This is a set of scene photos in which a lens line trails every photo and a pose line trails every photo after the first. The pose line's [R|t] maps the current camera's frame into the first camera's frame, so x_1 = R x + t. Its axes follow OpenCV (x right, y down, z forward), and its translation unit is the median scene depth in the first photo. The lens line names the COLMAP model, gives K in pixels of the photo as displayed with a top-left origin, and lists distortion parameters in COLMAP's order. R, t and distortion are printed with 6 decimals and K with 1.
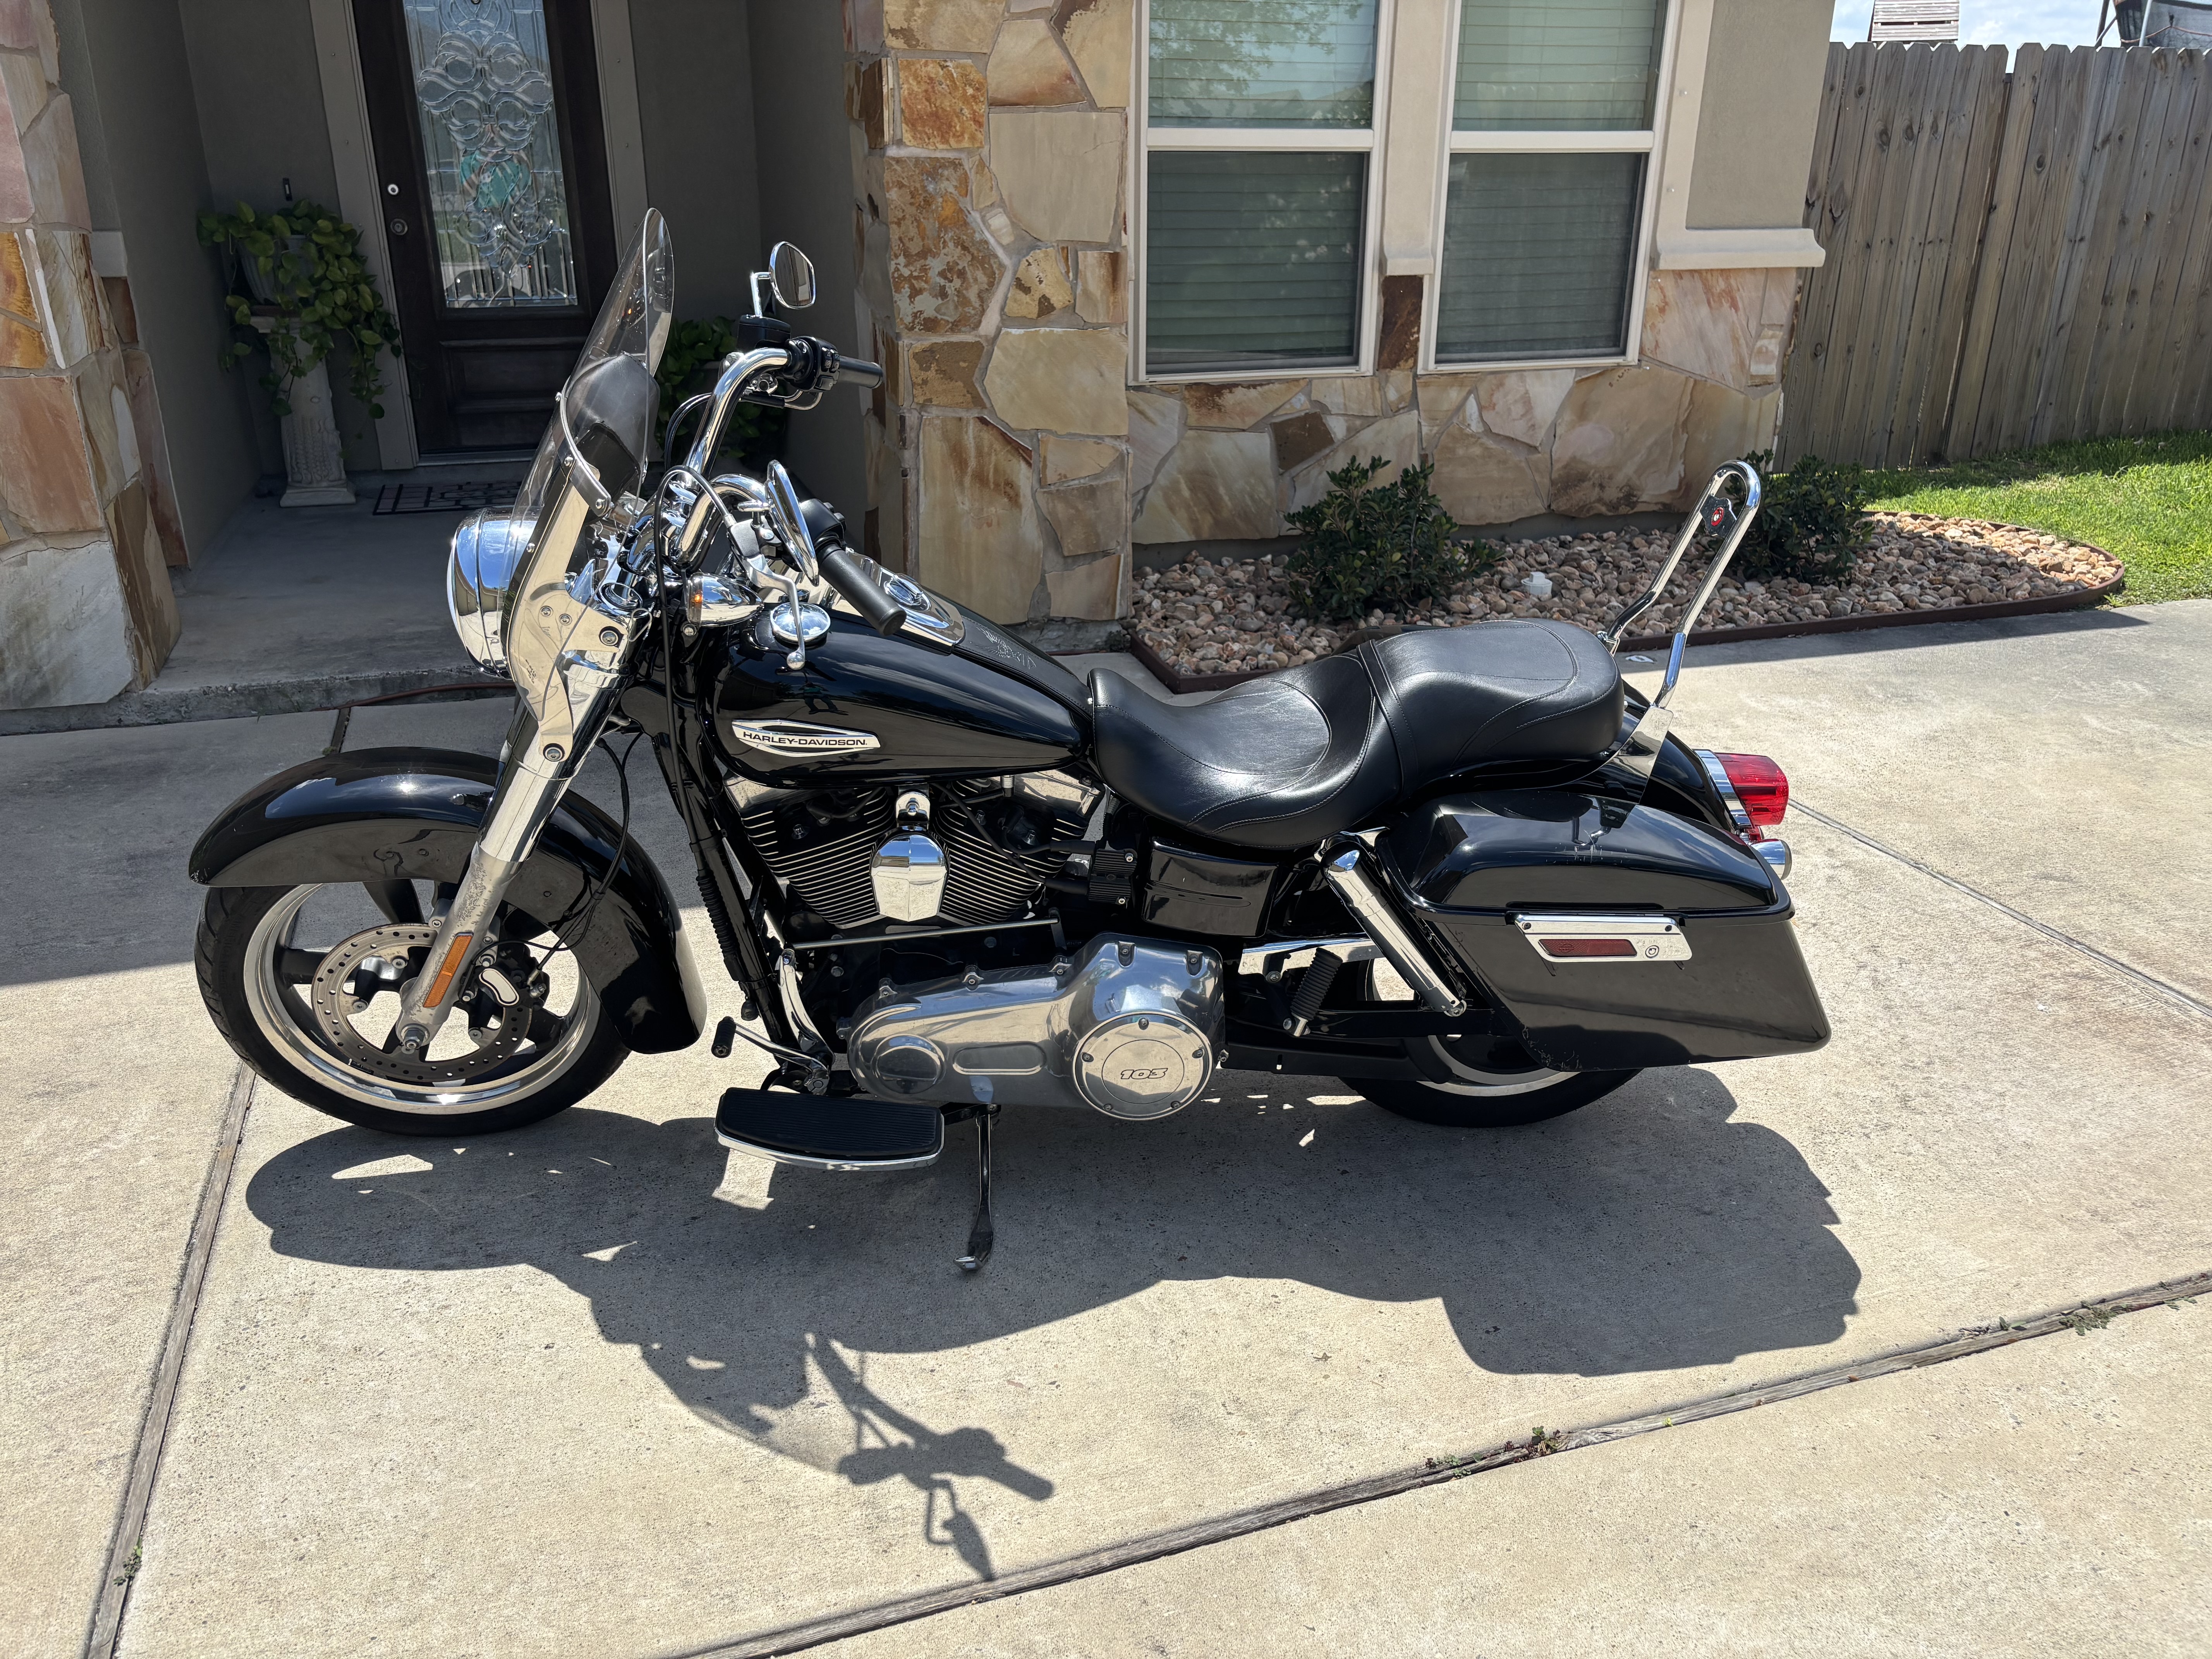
lens RADIAL K [[1674.7, 0, 1107.9], [0, 1674.7, 814.0], [0, 0, 1]] dist [0.035504, -0.043995]
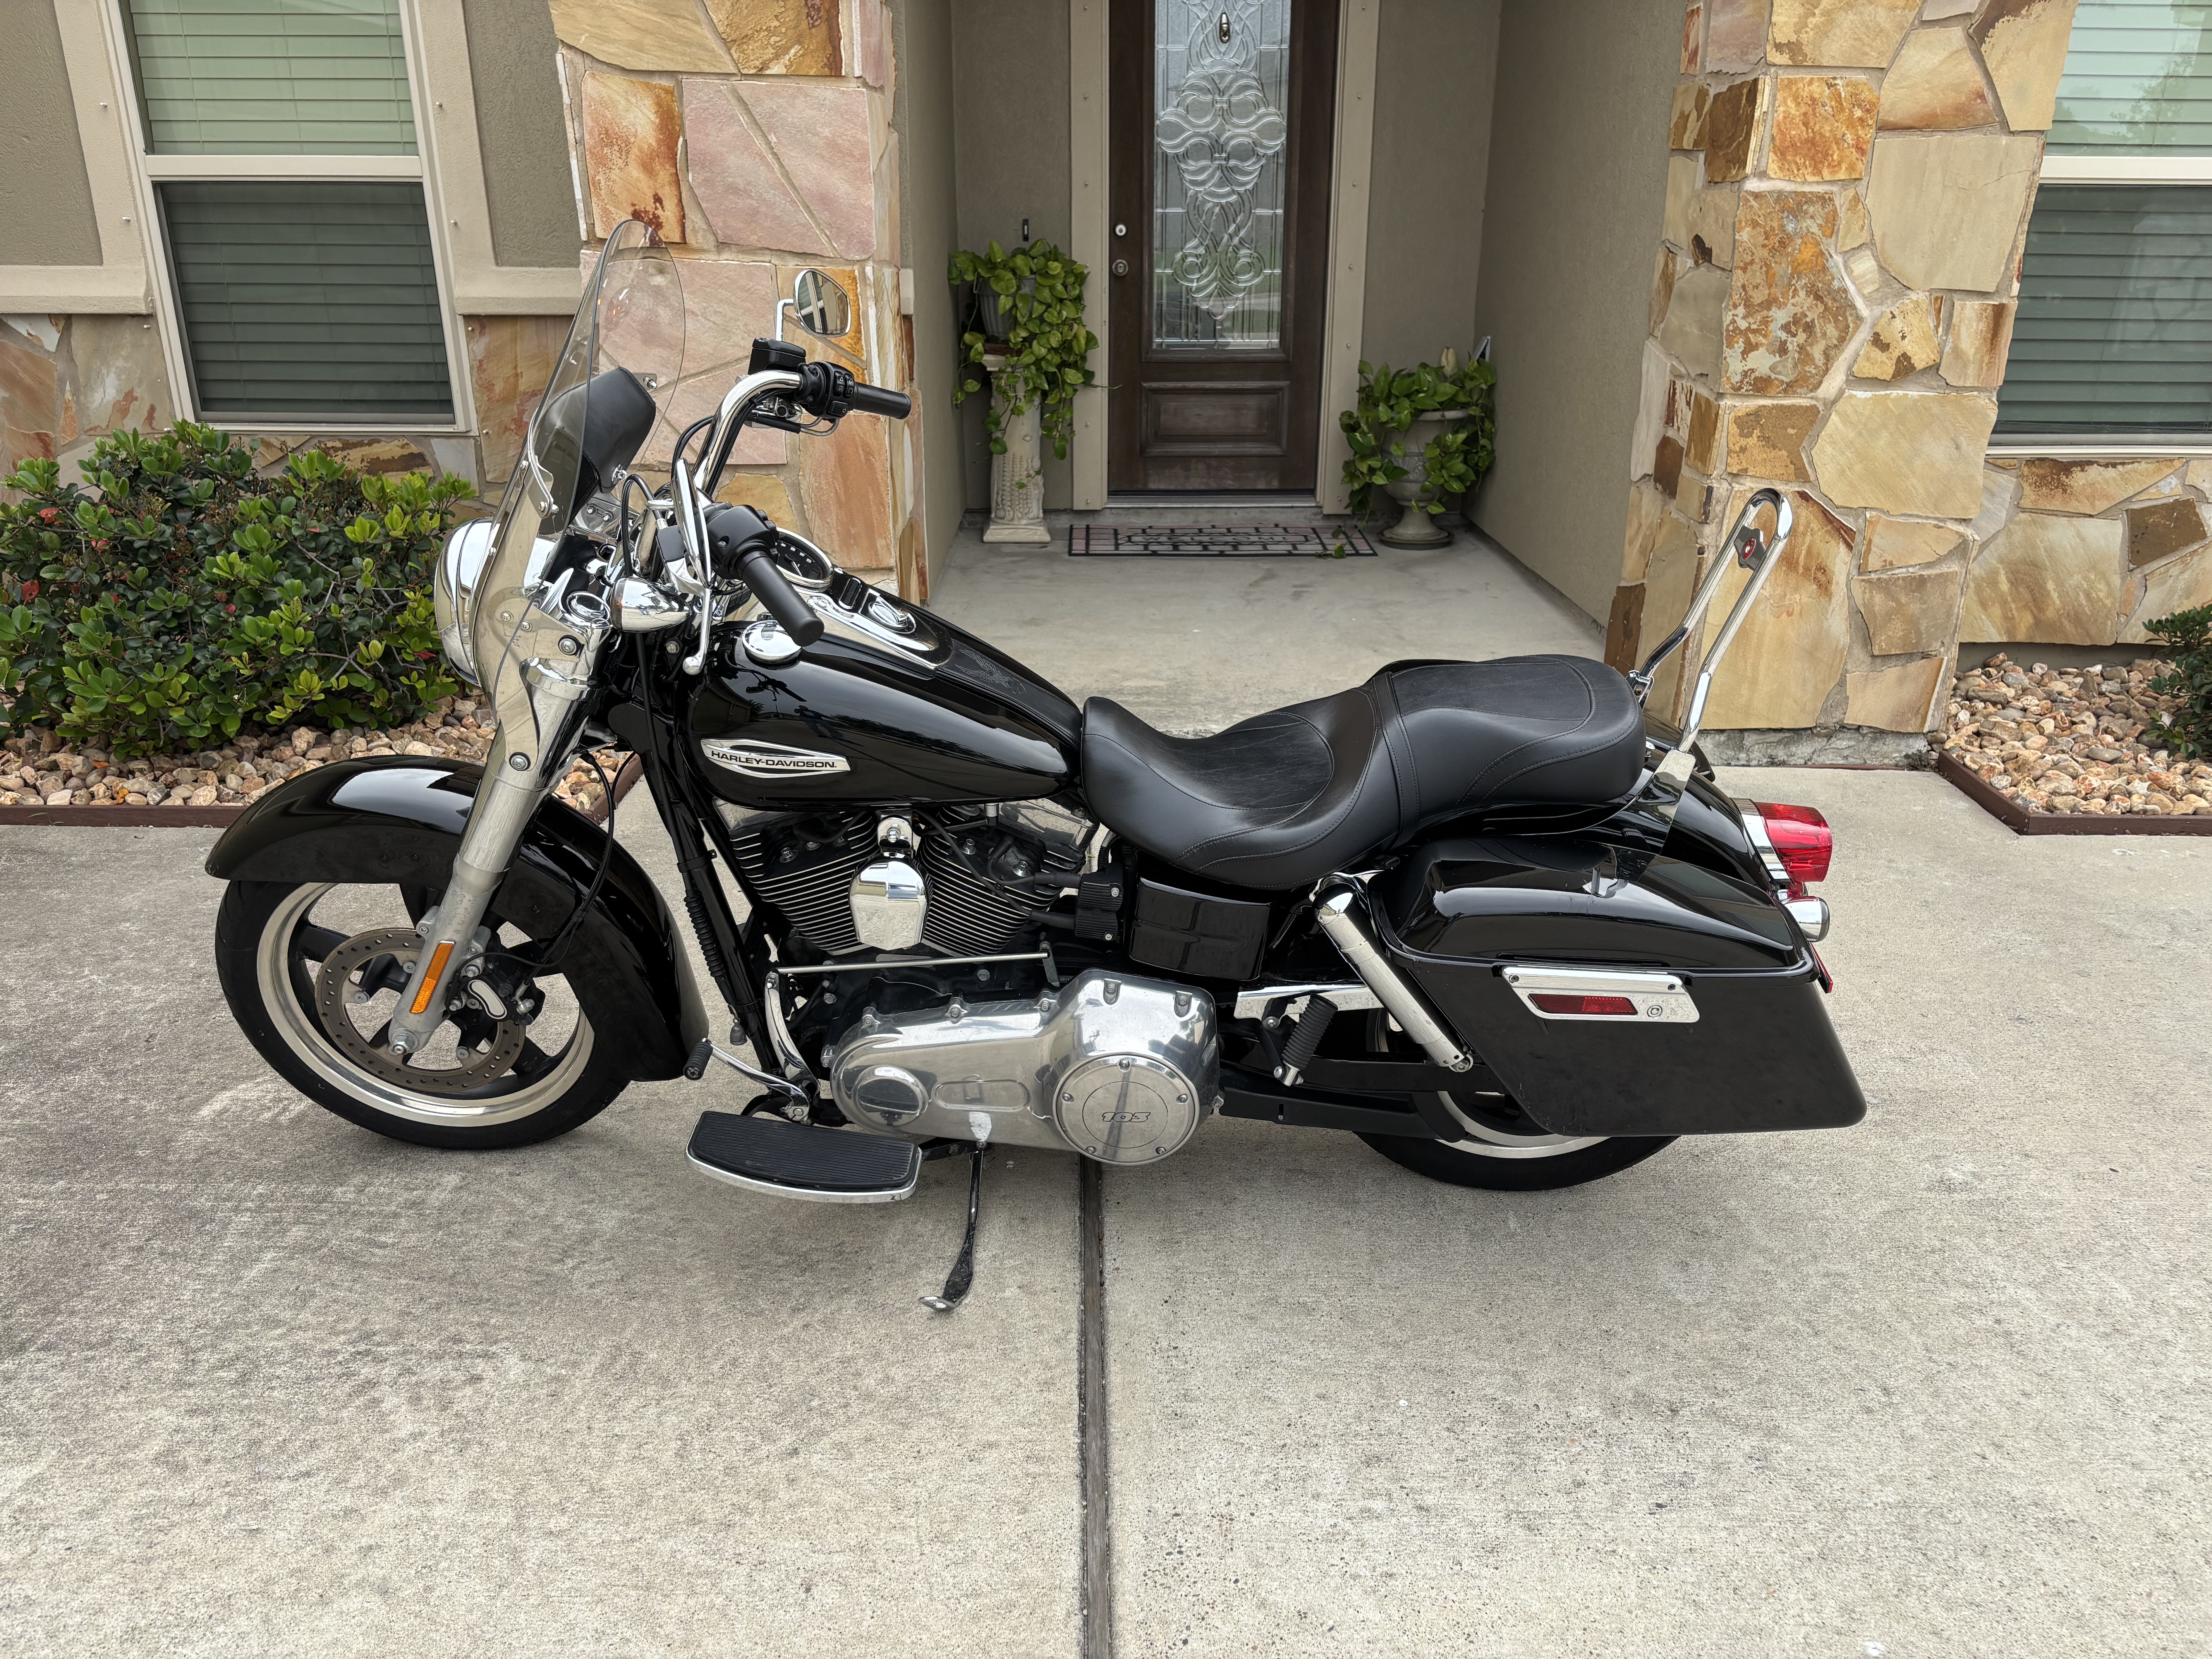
lens RADIAL K [[1665.5, 0, 1113.8], [0, 1665.5, 843.5], [0, 0, 1]] dist [0.044167, -0.049170]
pose [[0.953170, 0.108200, -0.282419, -0.149229], [-0.109566, 0.993919, 0.011001, -0.026538], [0.281892, 0.020458, 0.959228, 0.074702]]
